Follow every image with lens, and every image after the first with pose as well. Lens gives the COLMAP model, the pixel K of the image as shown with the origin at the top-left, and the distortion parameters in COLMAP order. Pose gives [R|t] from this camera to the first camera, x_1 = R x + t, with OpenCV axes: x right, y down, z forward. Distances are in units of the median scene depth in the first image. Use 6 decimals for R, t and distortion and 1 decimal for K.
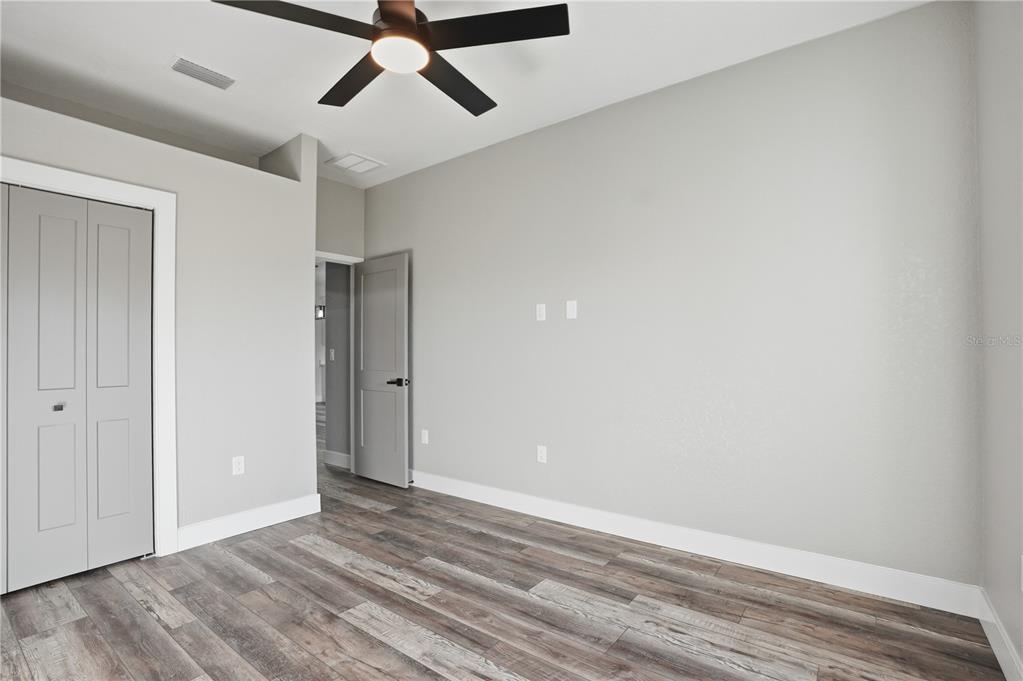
lens RADIAL K [[470.1, 0, 508.7], [0, 470.1, 346.1], [0, 0, 1]] dist [-0.002604, -0.000081]
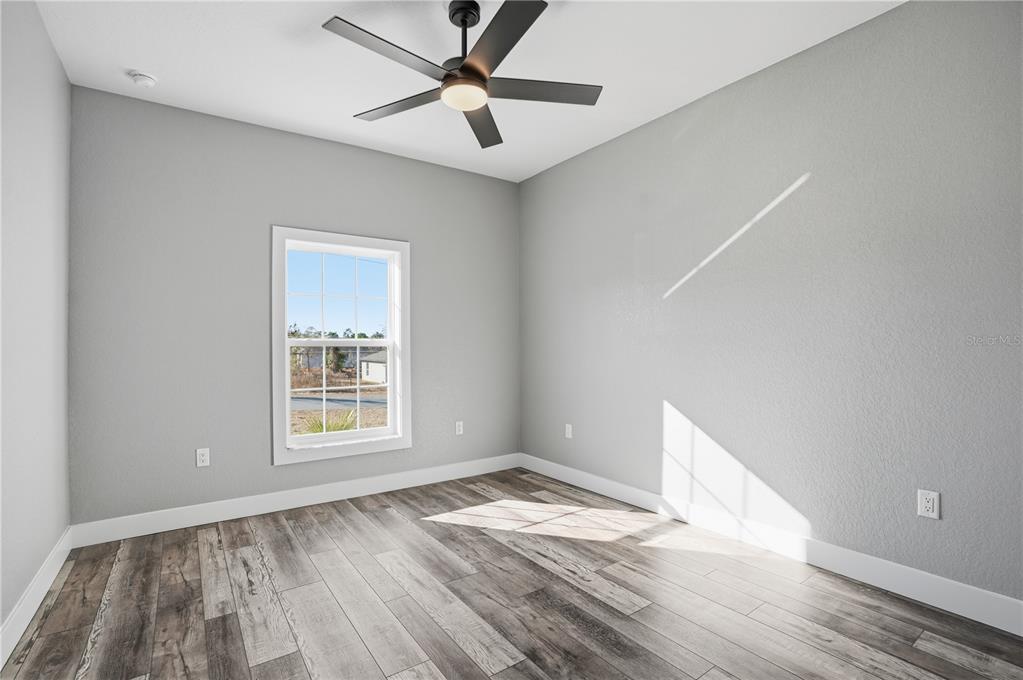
lens RADIAL K [[470.1, 0, 508.7], [0, 470.1, 345.6], [0, 0, 1]] dist [-0.002604, -0.000081]
pose [[-0.951813, 0.020374, 0.306000, -0.621606], [0.015764, 0.999722, -0.017530, 0.033466], [-0.306272, -0.011862, -0.951870, 1.873932]]
